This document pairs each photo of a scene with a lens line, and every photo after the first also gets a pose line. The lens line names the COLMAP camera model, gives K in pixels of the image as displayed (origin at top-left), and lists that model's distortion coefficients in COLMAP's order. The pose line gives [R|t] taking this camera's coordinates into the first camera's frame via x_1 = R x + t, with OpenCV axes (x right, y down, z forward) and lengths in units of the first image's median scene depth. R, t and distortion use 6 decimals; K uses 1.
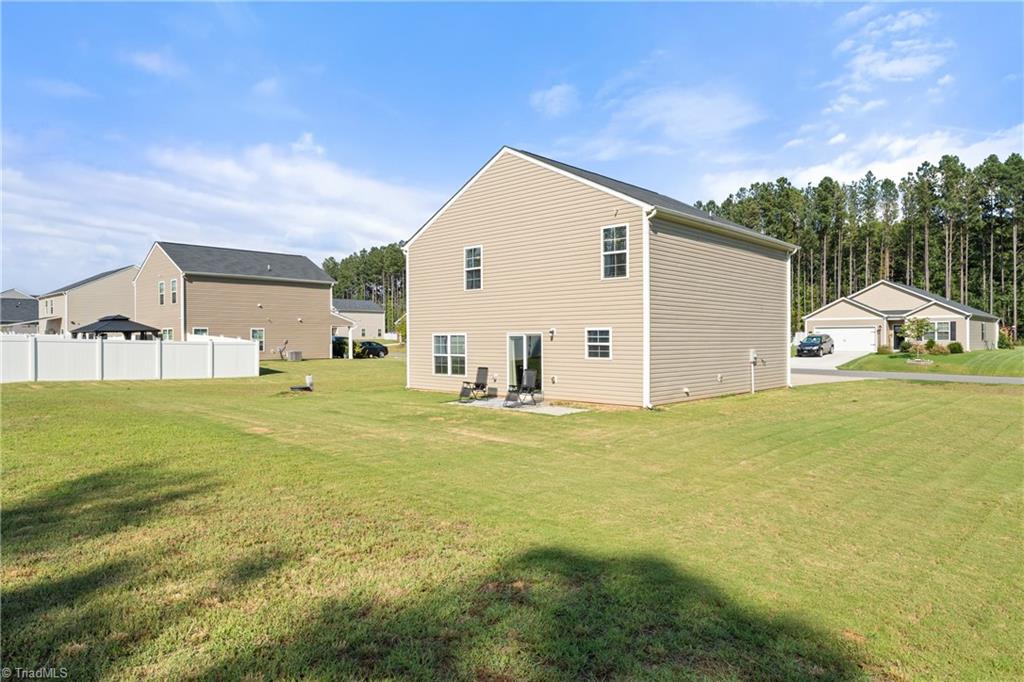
lens RADIAL K [[643.3, 0, 508.0], [0, 643.3, 342.4], [0, 0, 1]] dist [-0.000124, 0.001025]
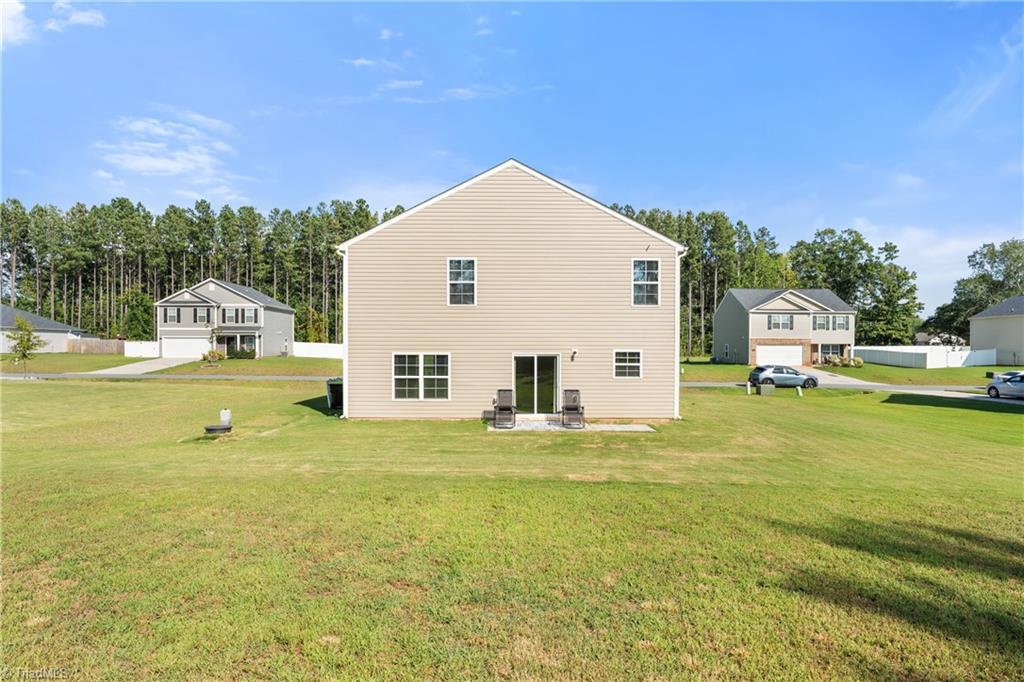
lens RADIAL K [[643.3, 0, 511.0], [0, 643.3, 346.5], [0, 0, 1]] dist [-0.000124, 0.001025]
pose [[0.718140, 0.007745, 0.695856, -0.690163], [-0.002445, 0.999960, -0.008607, -0.016287], [-0.695894, 0.004480, 0.718130, 0.315497]]
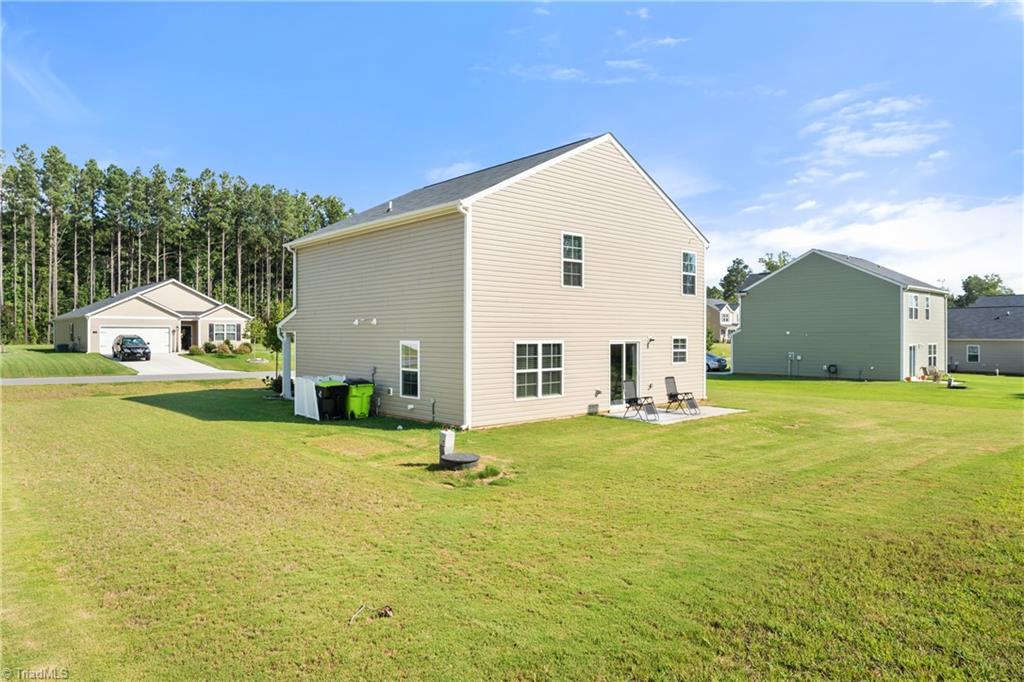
lens RADIAL K [[643.3, 0, 519.7], [0, 643.3, 325.5], [0, 0, 1]] dist [-0.000124, 0.001025]
pose [[0.062489, 0.018438, 0.997875, -0.928805], [0.003729, 0.999818, -0.018708, -0.019560], [-0.998039, 0.004891, 0.062409, 1.094049]]
